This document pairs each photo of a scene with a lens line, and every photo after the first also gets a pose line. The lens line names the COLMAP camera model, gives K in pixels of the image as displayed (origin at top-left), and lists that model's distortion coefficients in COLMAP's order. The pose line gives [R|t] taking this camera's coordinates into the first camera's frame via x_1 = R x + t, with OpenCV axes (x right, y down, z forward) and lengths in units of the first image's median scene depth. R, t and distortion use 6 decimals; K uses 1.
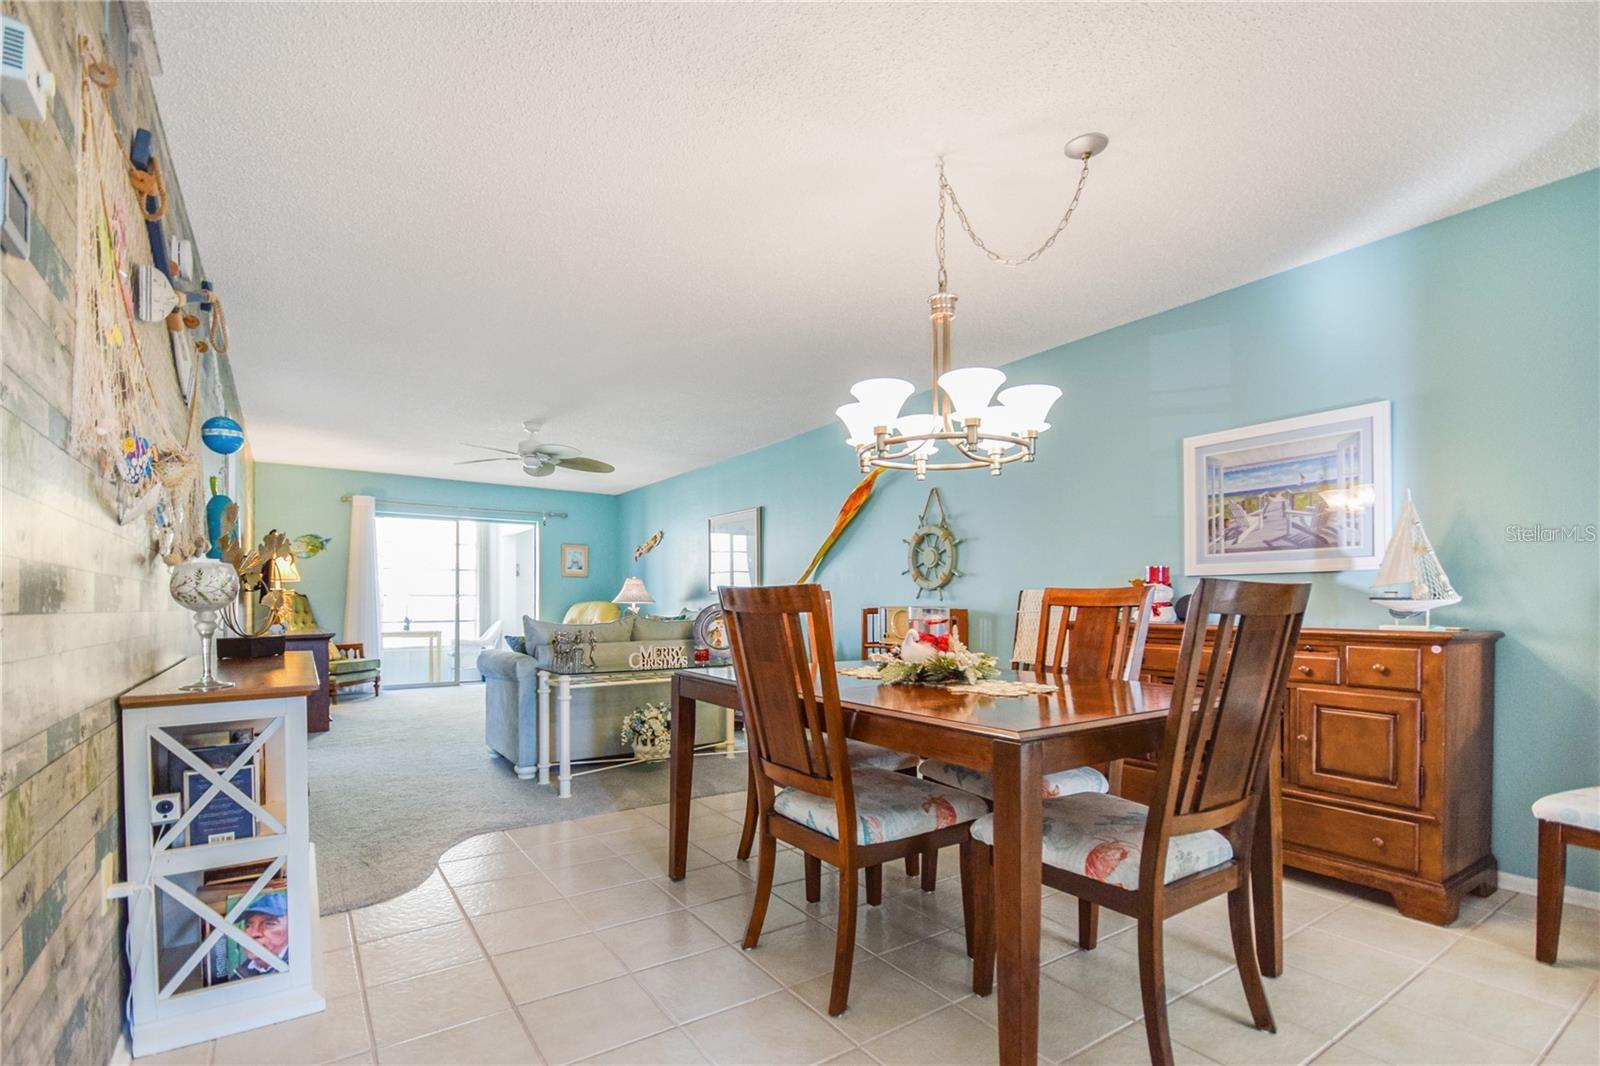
lens RADIAL K [[728.4, 0, 823.7], [0, 728.4, 605.9], [0, 0, 1]] dist [-0.019513, -0.000152]
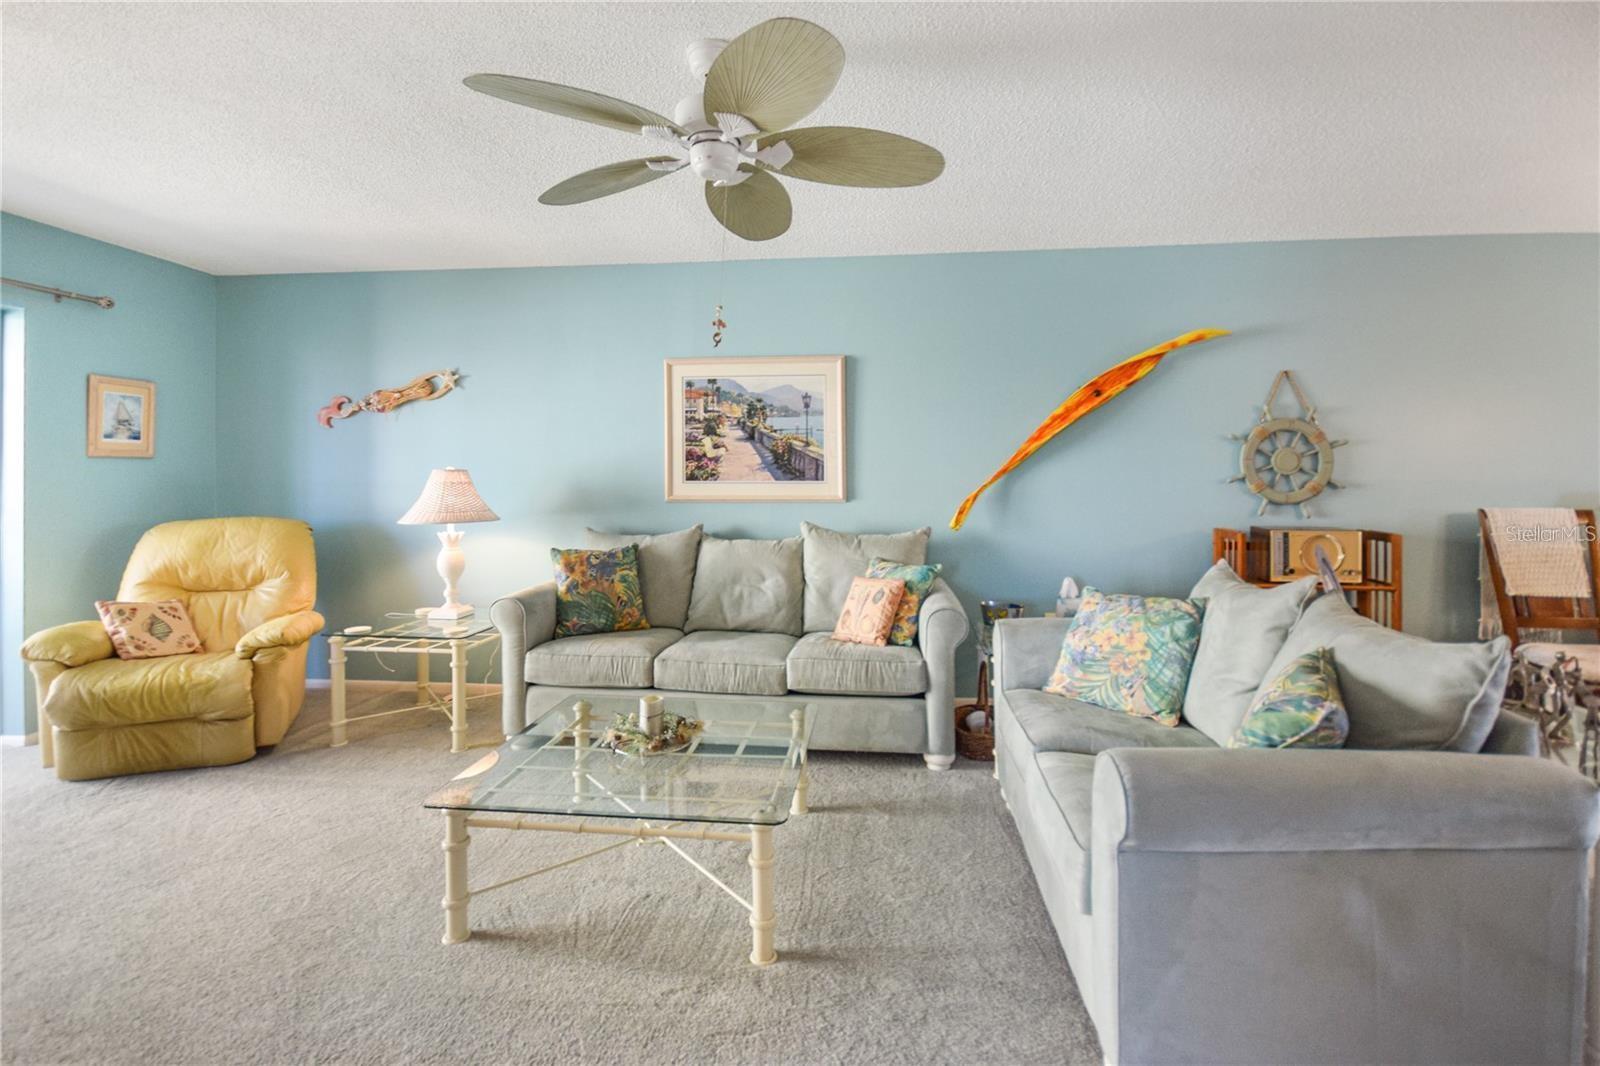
lens RADIAL K [[727.5, 0, 802.9], [0, 727.5, 466.4], [0, 0, 1]] dist [-0.001657, -0.004318]
pose [[0.665916, 0.004576, 0.746012, -0.478904], [0.005332, 0.999926, -0.010893, -0.034985], [-0.746007, 0.011232, 0.665843, 0.549290]]
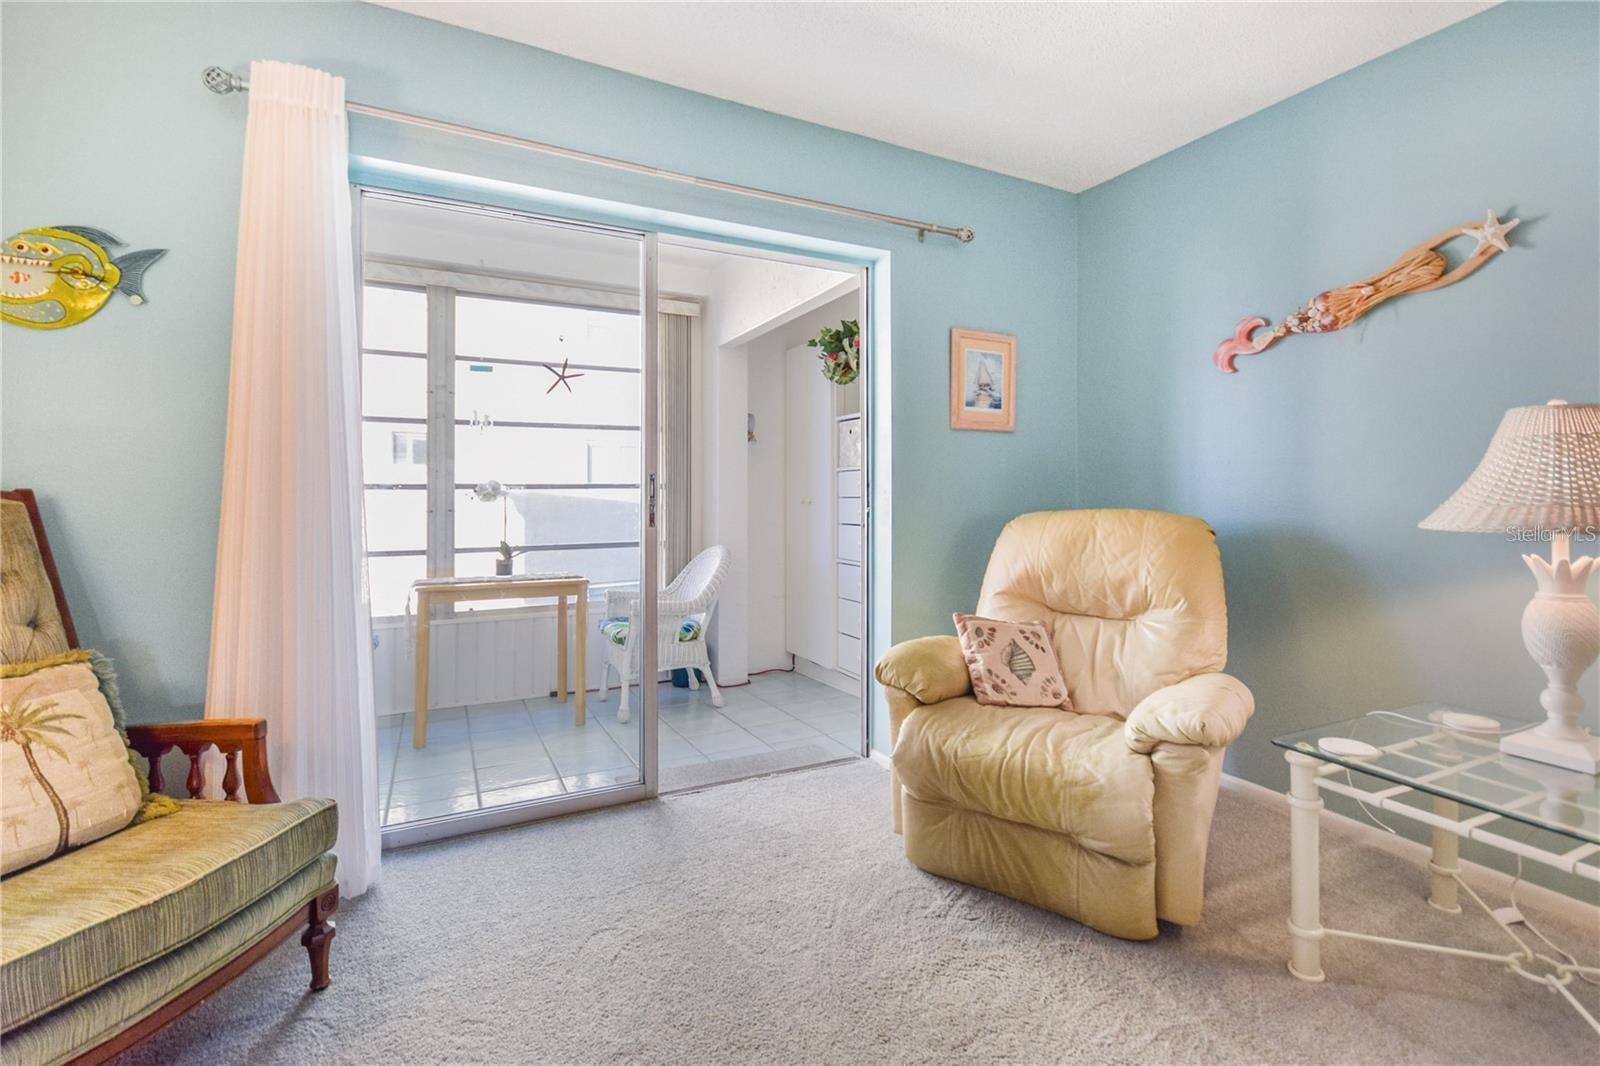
lens RADIAL K [[727.5, 0, 826.7], [0, 727.5, 492.7], [0, 0, 1]] dist [-0.001657, -0.004318]
pose [[0.989887, 0.001675, -0.141851, -0.448018], [-0.001729, 0.999998, -0.000257, -0.014865], [0.141851, 0.000499, 0.989888, 0.818919]]
